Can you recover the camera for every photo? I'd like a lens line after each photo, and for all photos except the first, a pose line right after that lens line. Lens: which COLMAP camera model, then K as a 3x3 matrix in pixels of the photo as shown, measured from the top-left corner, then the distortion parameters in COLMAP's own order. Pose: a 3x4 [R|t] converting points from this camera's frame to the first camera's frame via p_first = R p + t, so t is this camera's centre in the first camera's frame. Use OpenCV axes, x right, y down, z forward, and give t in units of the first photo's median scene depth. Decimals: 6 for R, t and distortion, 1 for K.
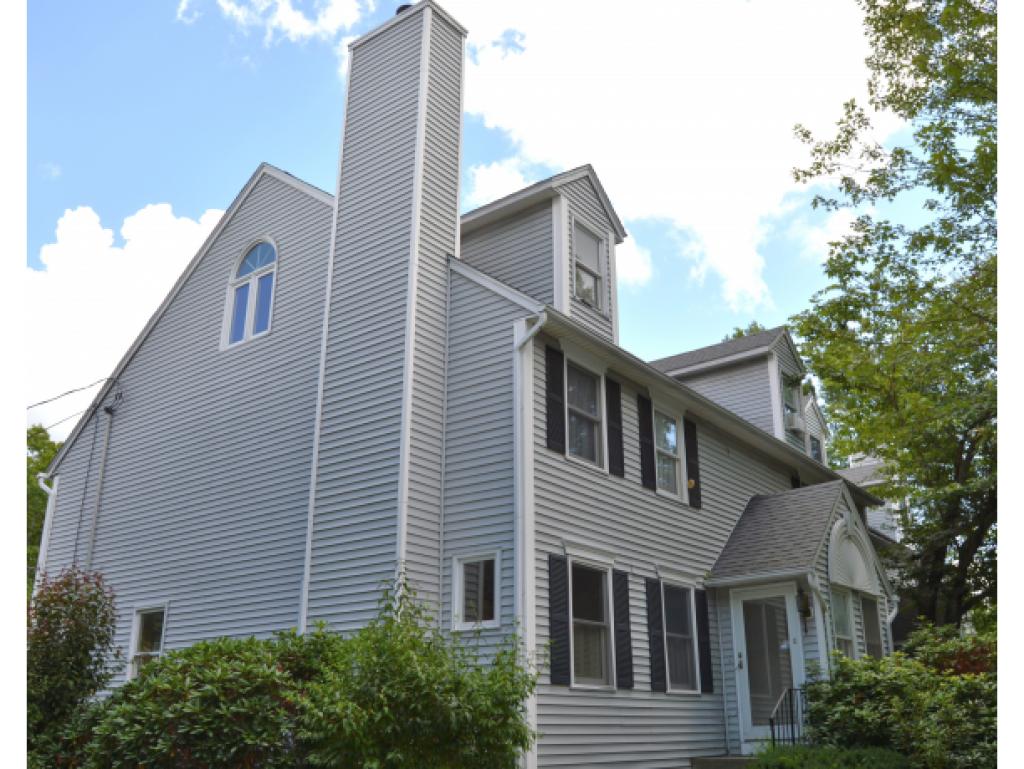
lens RADIAL K [[947.5, 0, 557.0], [0, 947.5, 383.5], [0, 0, 1]] dist [-0.072074, 0.016956]
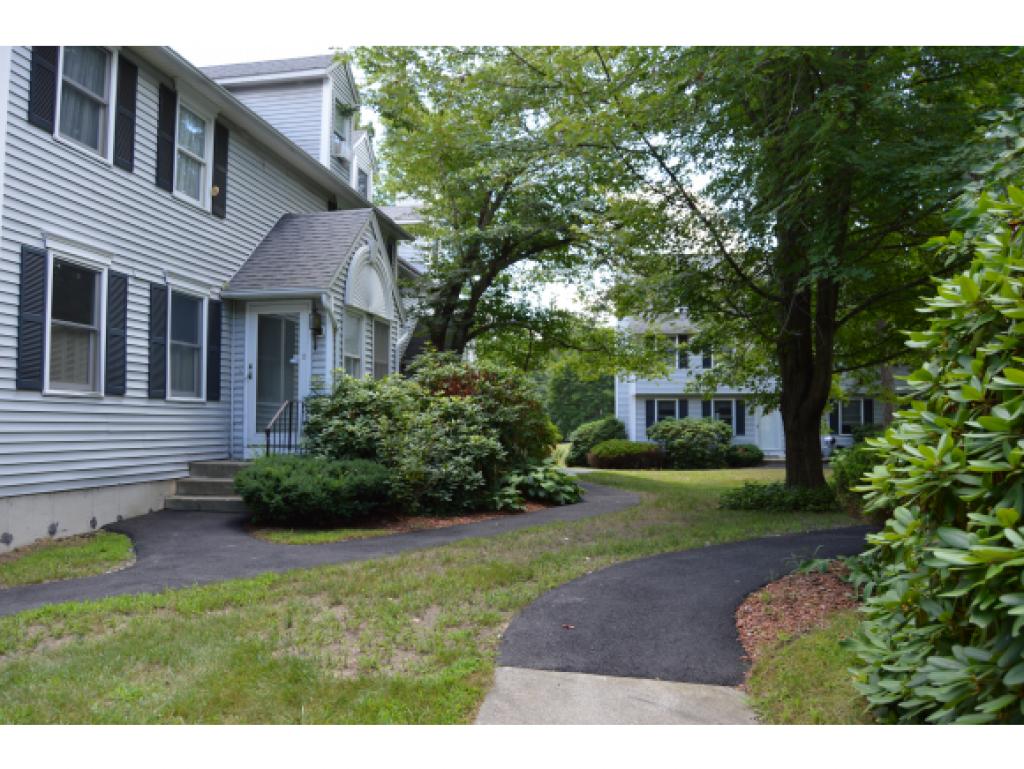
lens RADIAL K [[816.9, 0, 512.0], [0, 816.9, 384.5], [0, 0, 1]] dist [-0.077733, 0.006980]
pose [[0.901355, 0.041608, 0.431078, 0.074094], [-0.171110, 0.948604, 0.266219, 0.024967], [-0.397846, -0.313719, 0.862148, 0.123024]]
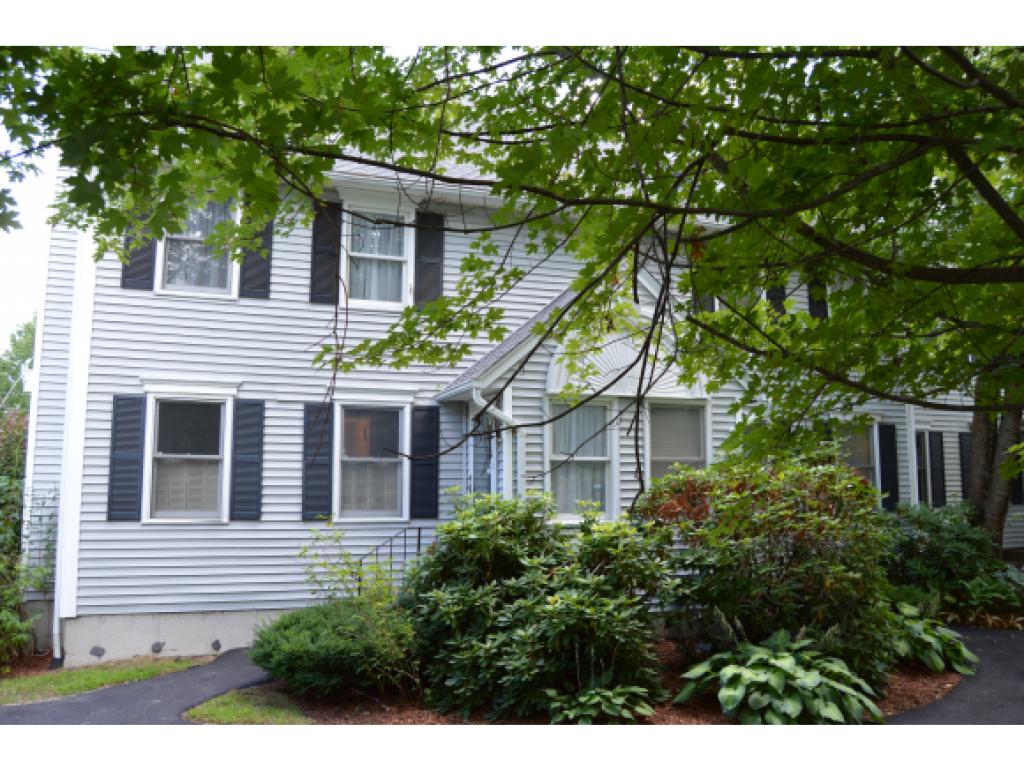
lens RADIAL K [[816.9, 0, 512.0], [0, 816.9, 384.5], [0, 0, 1]] dist [-0.077733, 0.006980]
pose [[0.815017, -0.048919, -0.577368, 0.688903], [0.190172, 0.963818, 0.186786, 0.074949], [0.547340, -0.262033, 0.794832, 0.458526]]
